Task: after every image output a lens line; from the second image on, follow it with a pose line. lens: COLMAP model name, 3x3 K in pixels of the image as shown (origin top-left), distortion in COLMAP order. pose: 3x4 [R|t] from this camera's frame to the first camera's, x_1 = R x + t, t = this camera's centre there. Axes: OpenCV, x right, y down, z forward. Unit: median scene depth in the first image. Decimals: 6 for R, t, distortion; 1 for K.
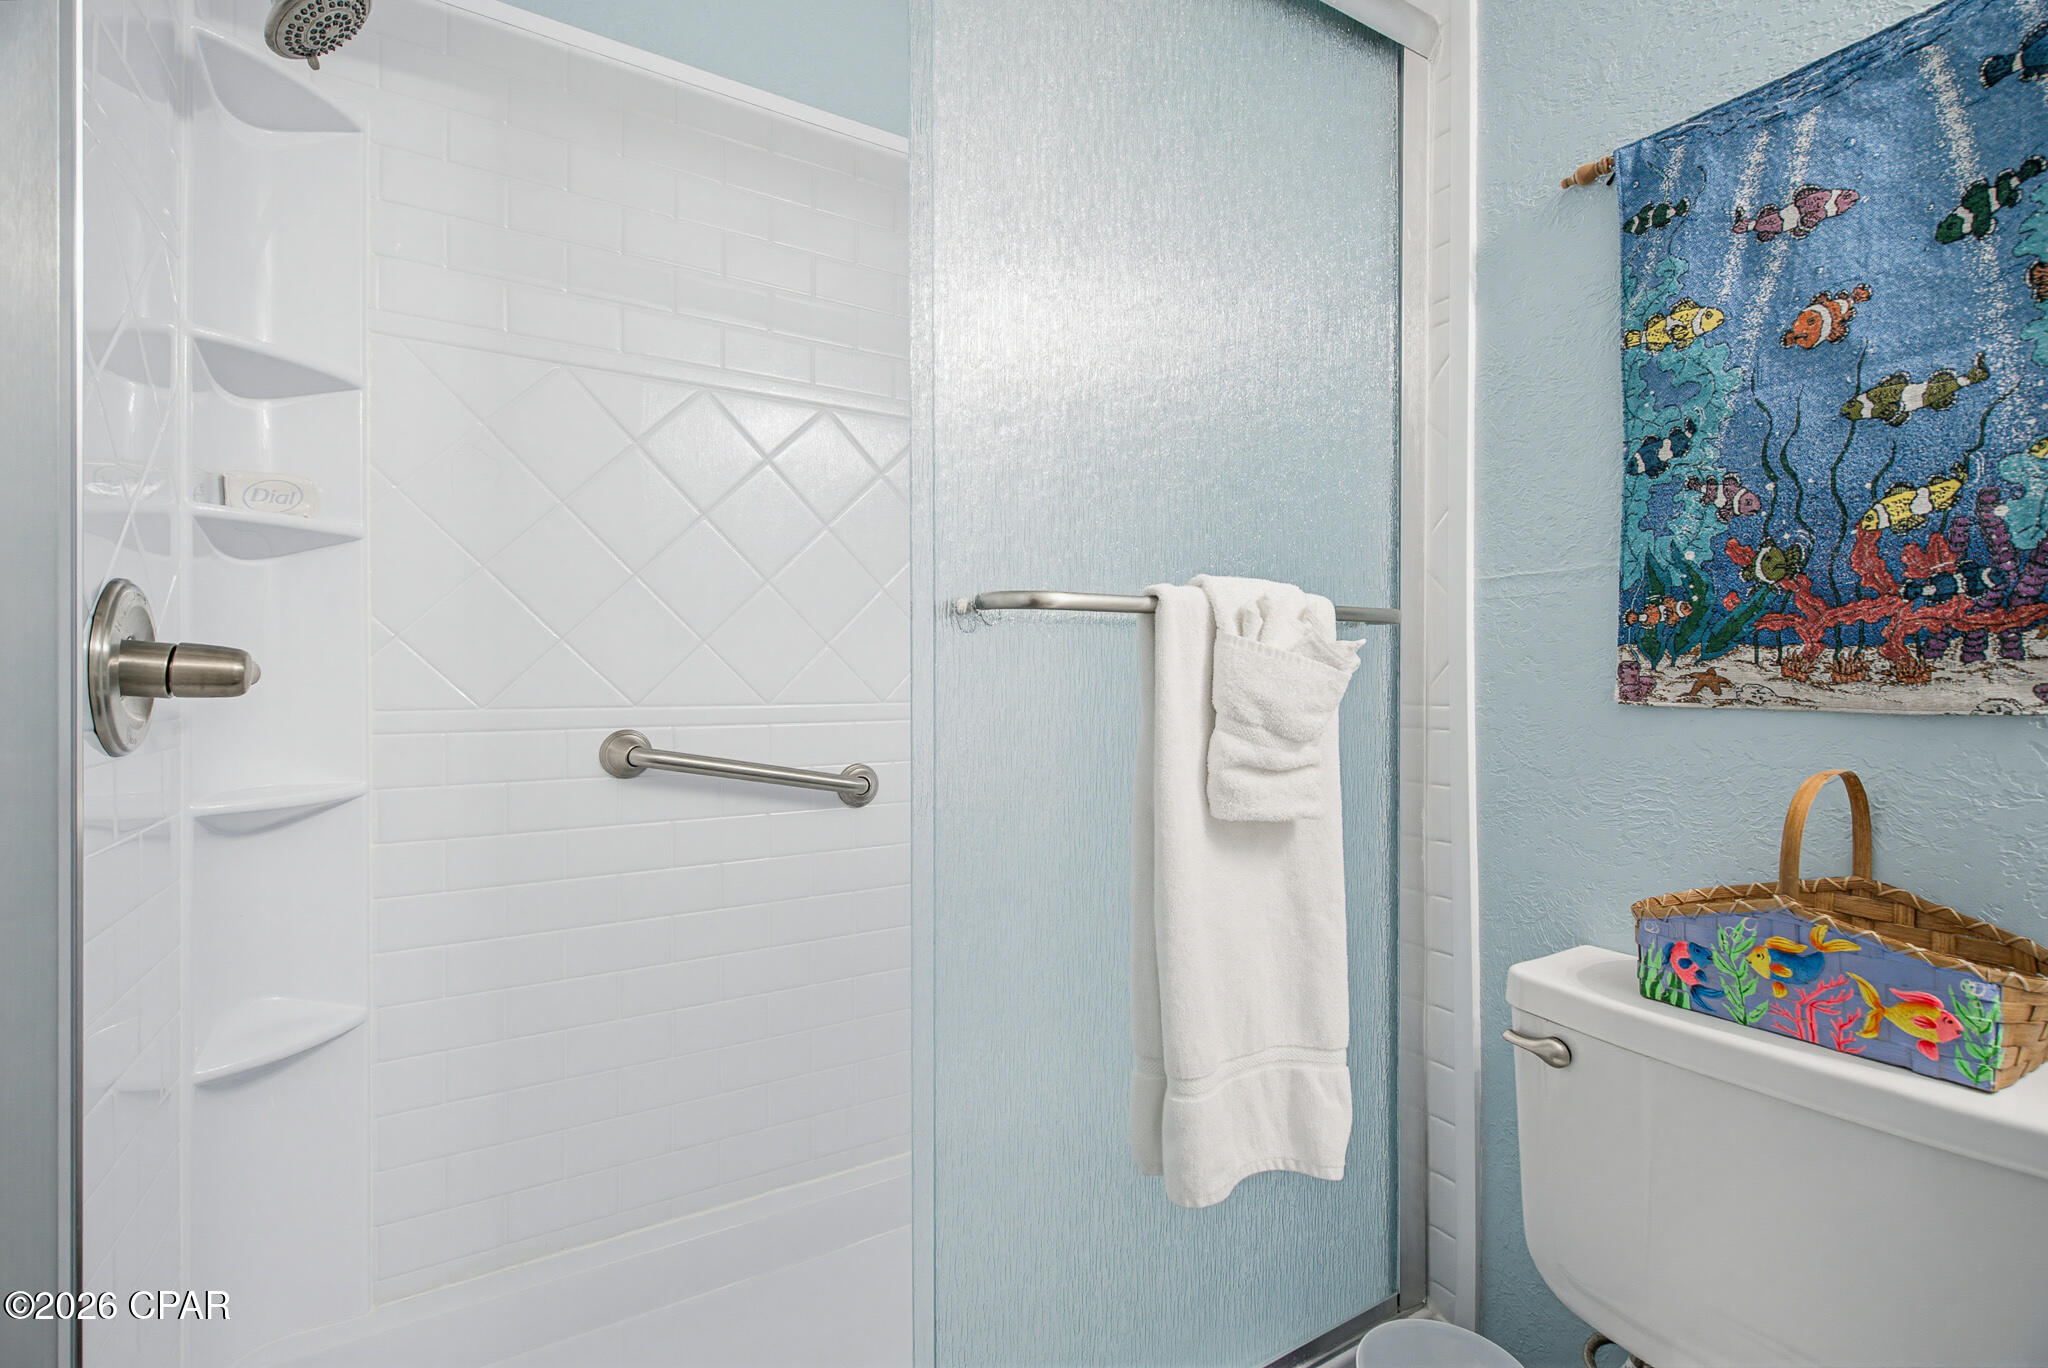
lens RADIAL K [[920.2, 0, 1024.5], [0, 920.2, 681.9], [0, 0, 1]] dist [-0.001088, 0.000145]
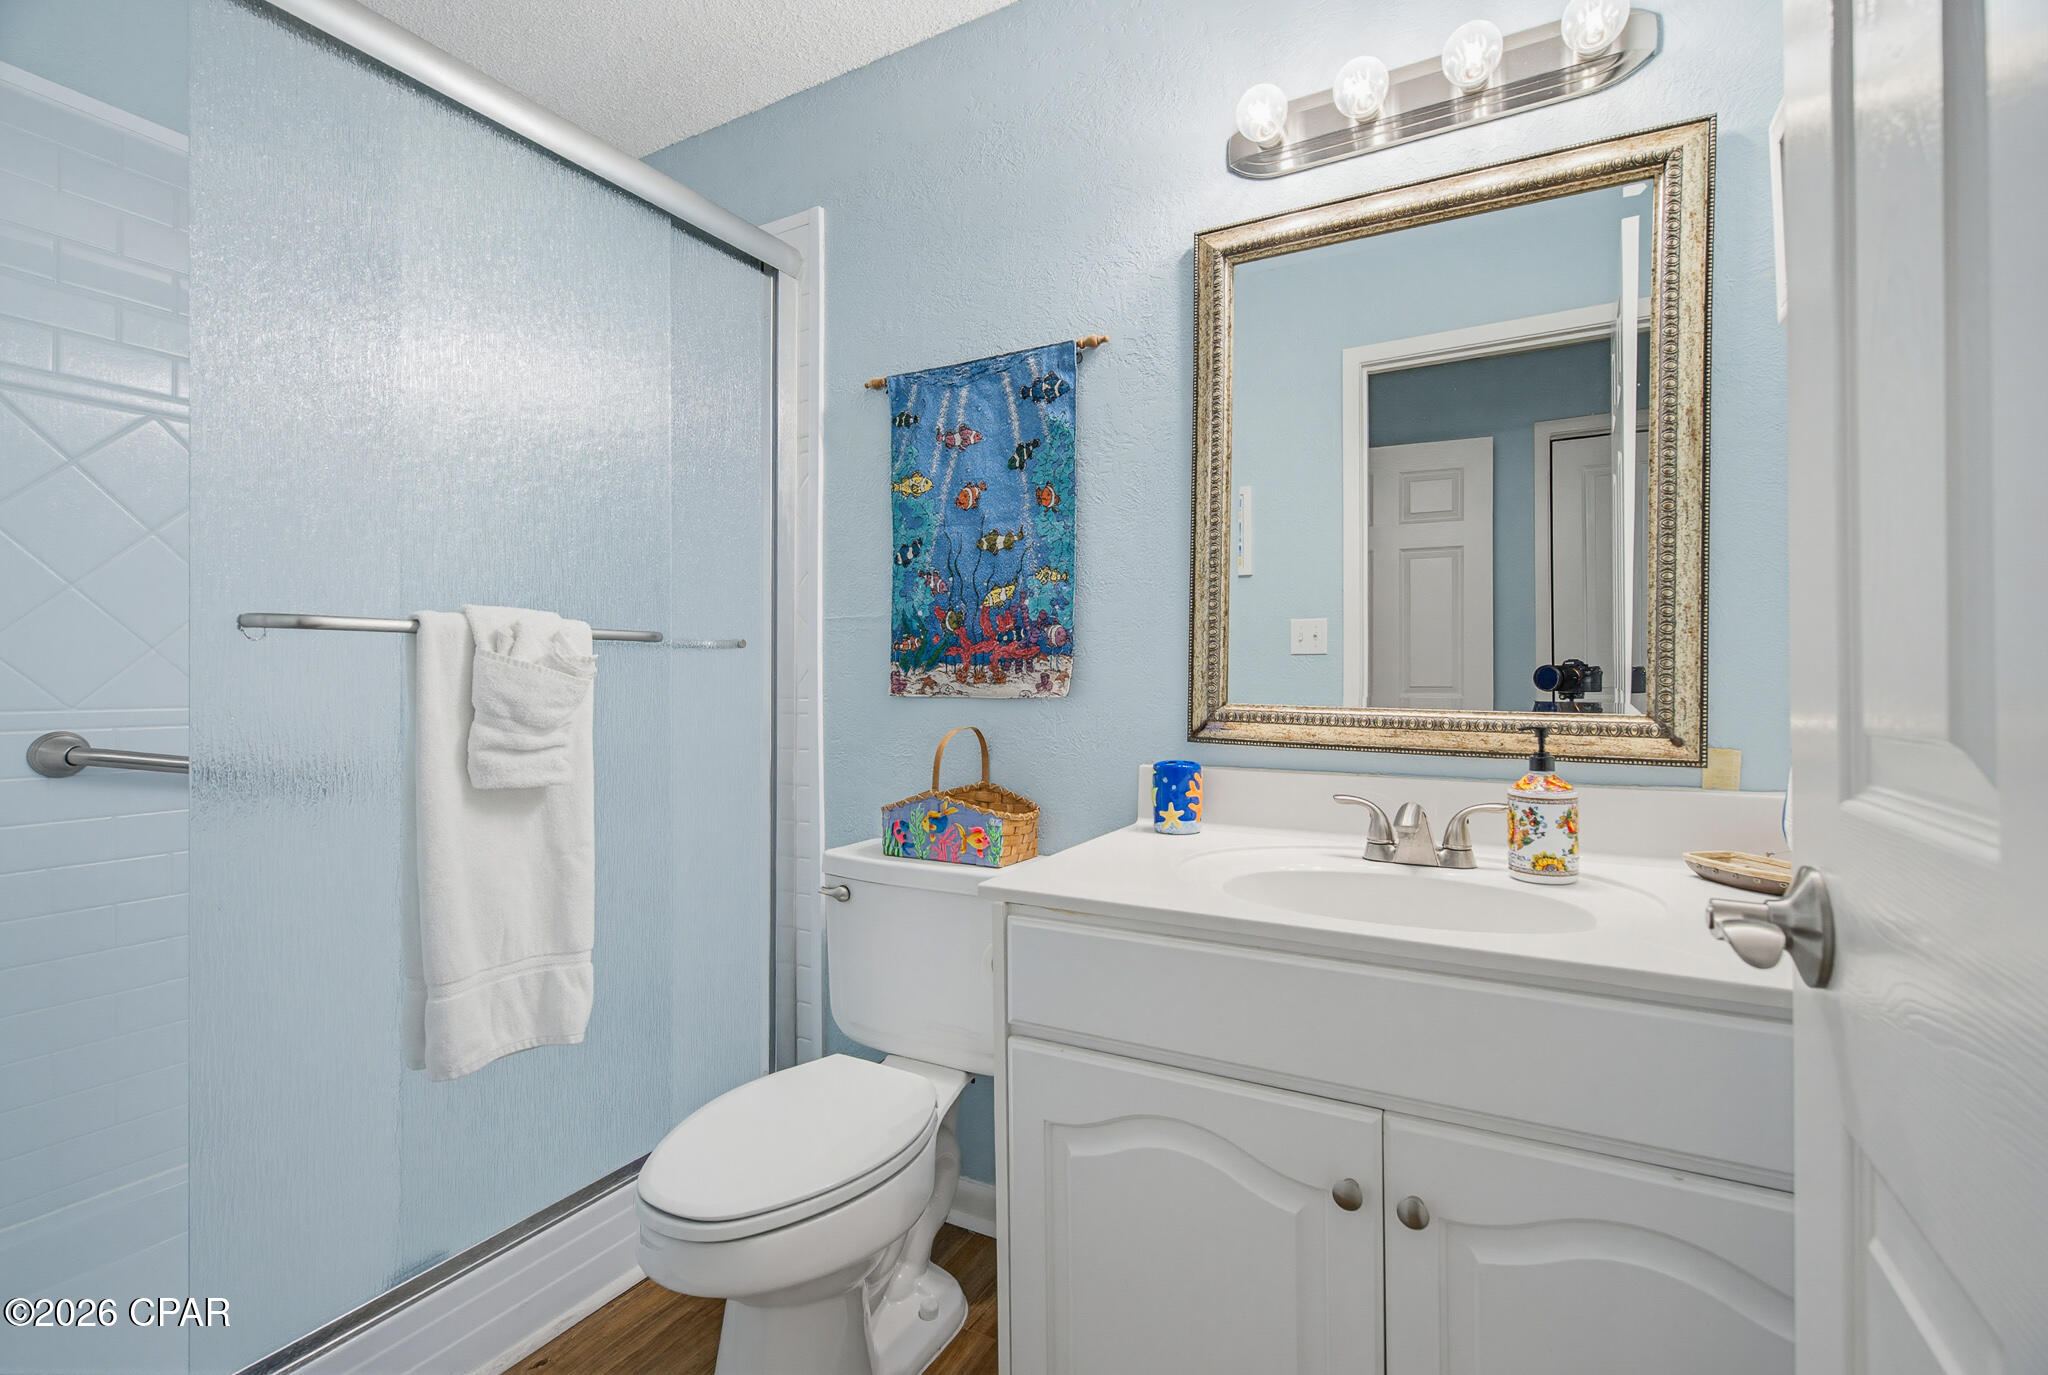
lens RADIAL K [[930.6, 0, 1026.1], [0, 930.6, 662.3], [0, 0, 1]] dist [0.000536, -0.000890]
pose [[0.864030, -0.004694, 0.503419, -0.020120], [0.012012, 0.999864, -0.011294, -0.018772], [-0.503297, 0.015805, 0.863969, -0.739268]]
